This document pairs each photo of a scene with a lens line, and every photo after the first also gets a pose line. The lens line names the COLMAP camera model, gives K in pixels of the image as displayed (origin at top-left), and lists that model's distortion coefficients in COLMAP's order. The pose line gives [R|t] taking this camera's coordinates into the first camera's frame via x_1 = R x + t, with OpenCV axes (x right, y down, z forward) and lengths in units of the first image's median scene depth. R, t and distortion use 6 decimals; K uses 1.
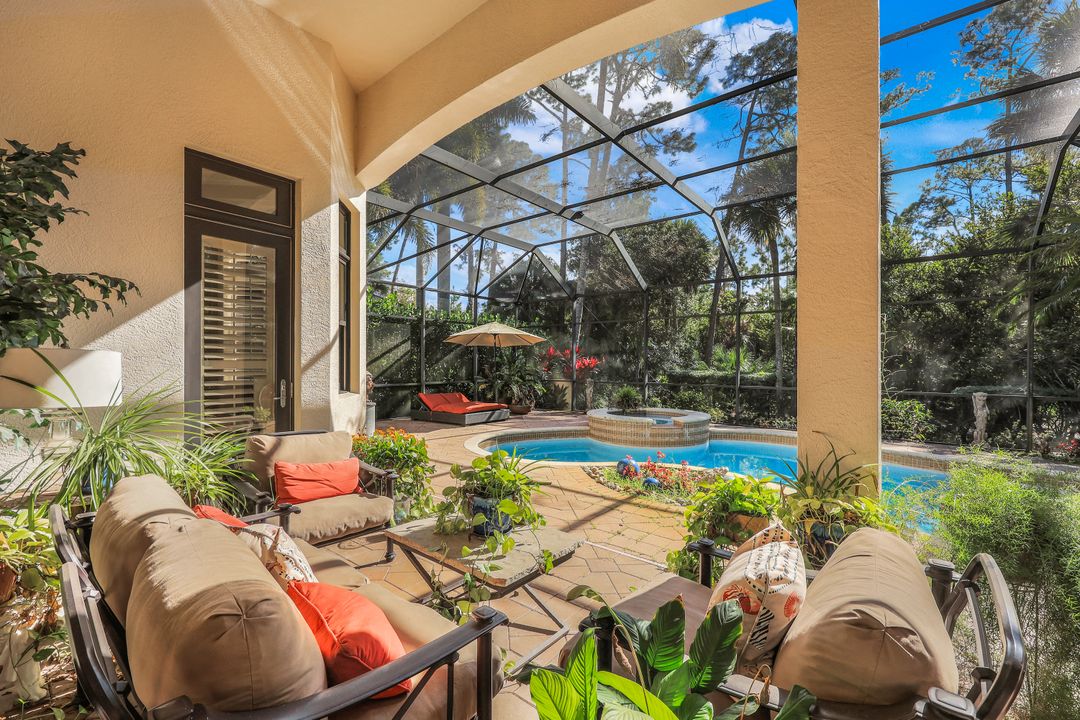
lens RADIAL K [[446.2, 0, 537.6], [0, 446.2, 355.5], [0, 0, 1]] dist [0.000045, 0.000510]
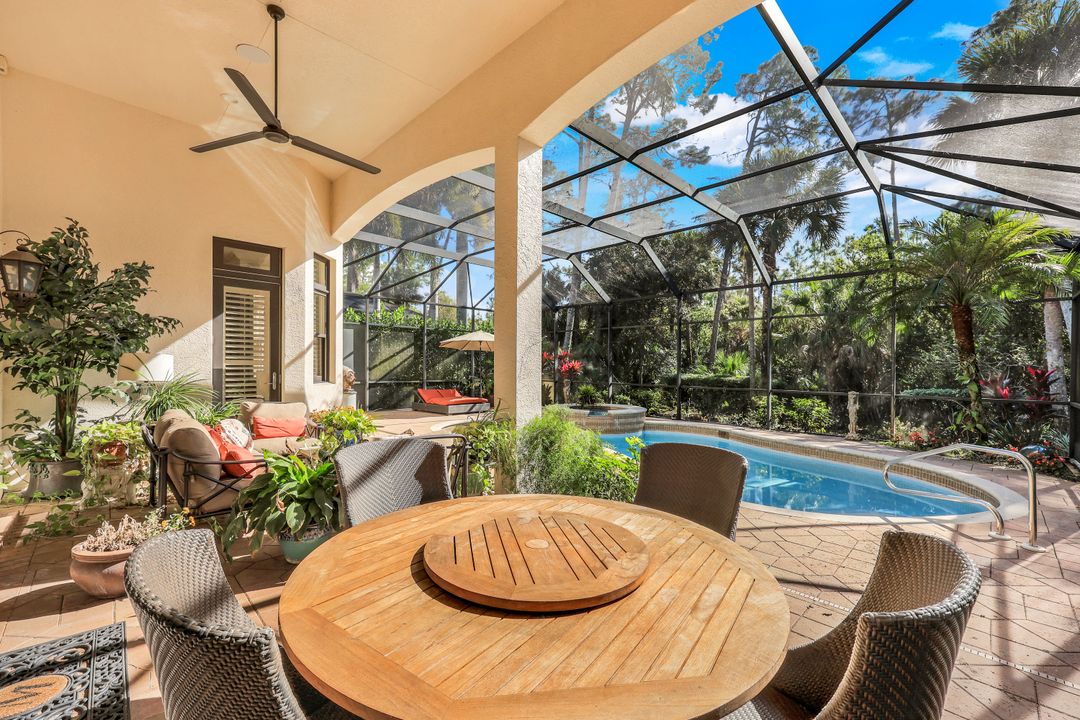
lens RADIAL K [[437.6, 0, 540.0], [0, 437.6, 360.0], [0, 0, 1]] dist [-0.002371, -0.000156]
pose [[0.994735, 0.006188, -0.102297, 0.247544], [-0.006011, 0.999980, 0.002040, 0.000558], [0.102307, -0.001414, 0.994752, -0.213707]]
